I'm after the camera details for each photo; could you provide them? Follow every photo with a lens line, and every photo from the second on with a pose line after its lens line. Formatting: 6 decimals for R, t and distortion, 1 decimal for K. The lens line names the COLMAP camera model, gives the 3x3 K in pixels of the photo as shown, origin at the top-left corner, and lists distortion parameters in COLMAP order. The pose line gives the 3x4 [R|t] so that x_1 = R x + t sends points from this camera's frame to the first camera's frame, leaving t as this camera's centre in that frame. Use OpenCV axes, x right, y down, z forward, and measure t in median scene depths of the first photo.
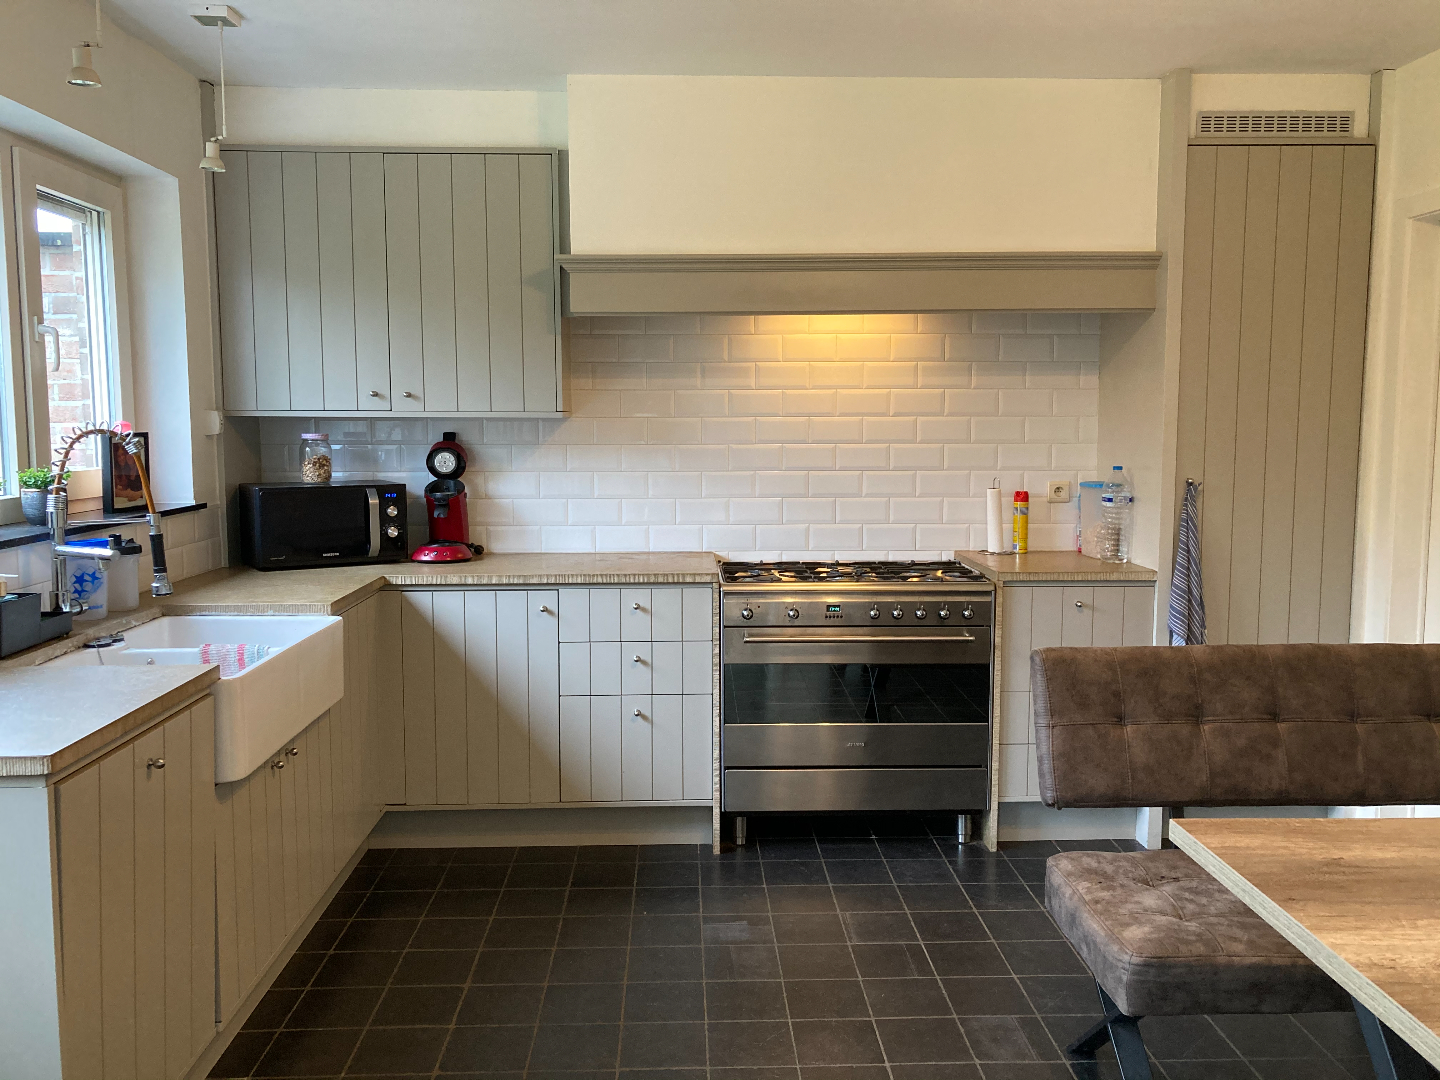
lens RADIAL K [[1164.9, 0, 715.1], [0, 1164.9, 533.3], [0, 0, 1]] dist [0.008938, -0.004625]
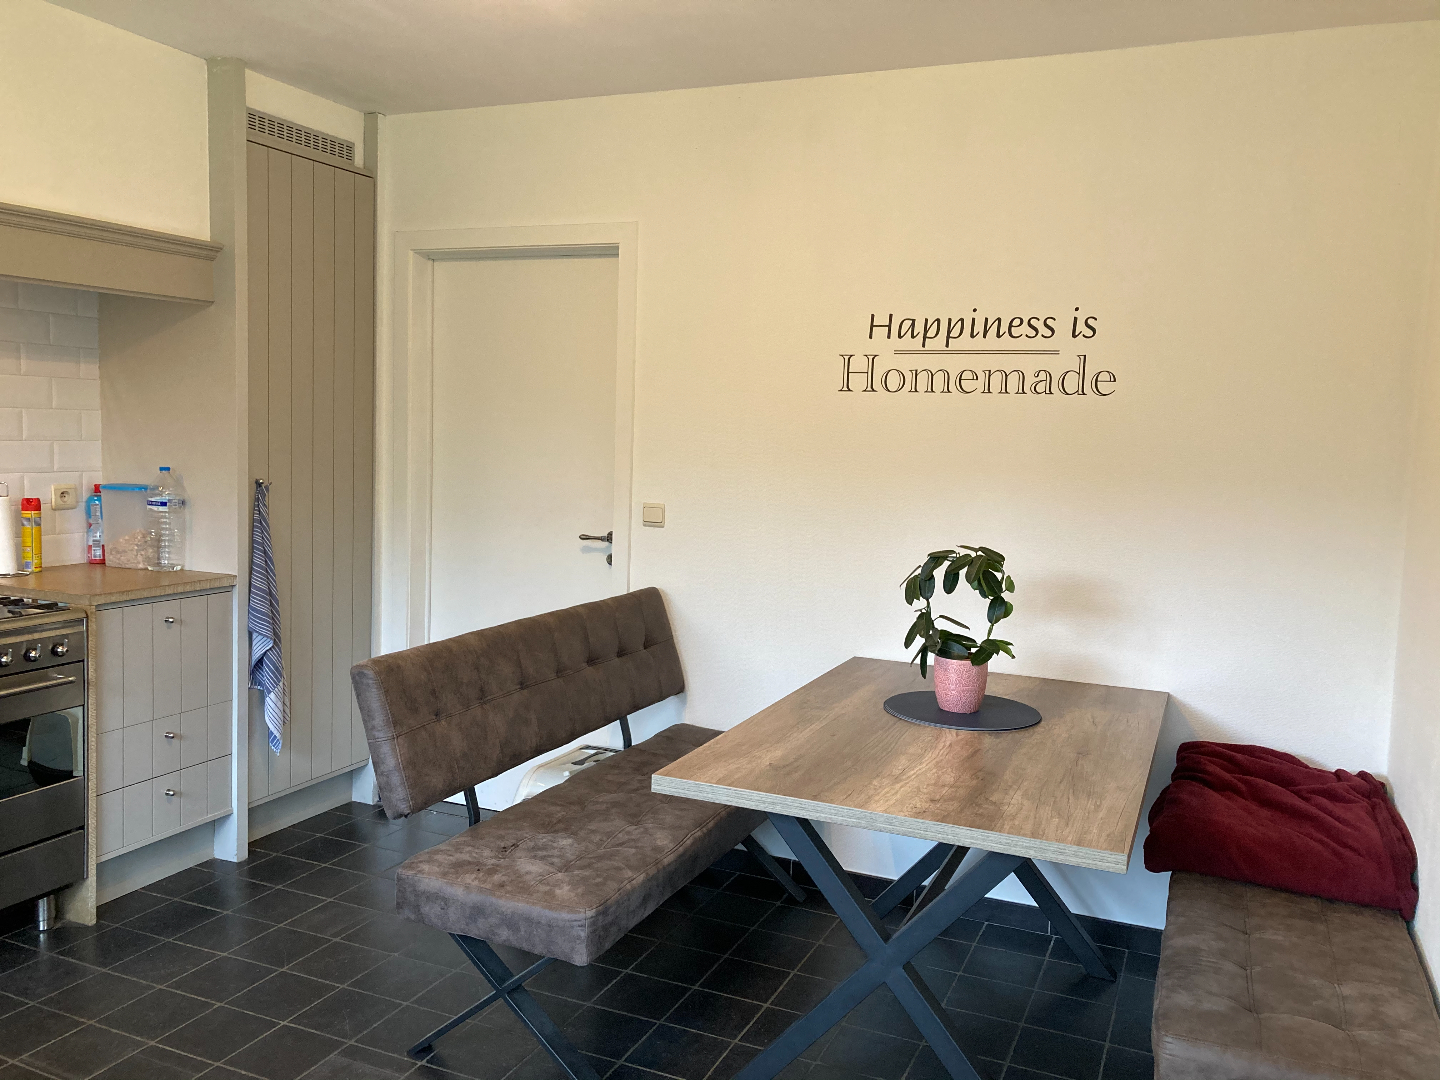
lens RADIAL K [[1164.9, 0, 715.1], [0, 1164.9, 533.3], [0, 0, 1]] dist [0.008938, -0.004625]
pose [[0.429894, -0.070840, 0.900096, -0.323928], [0.059606, 0.996969, 0.049995, -0.027106], [-0.900909, 0.032159, 0.432814, 0.224142]]
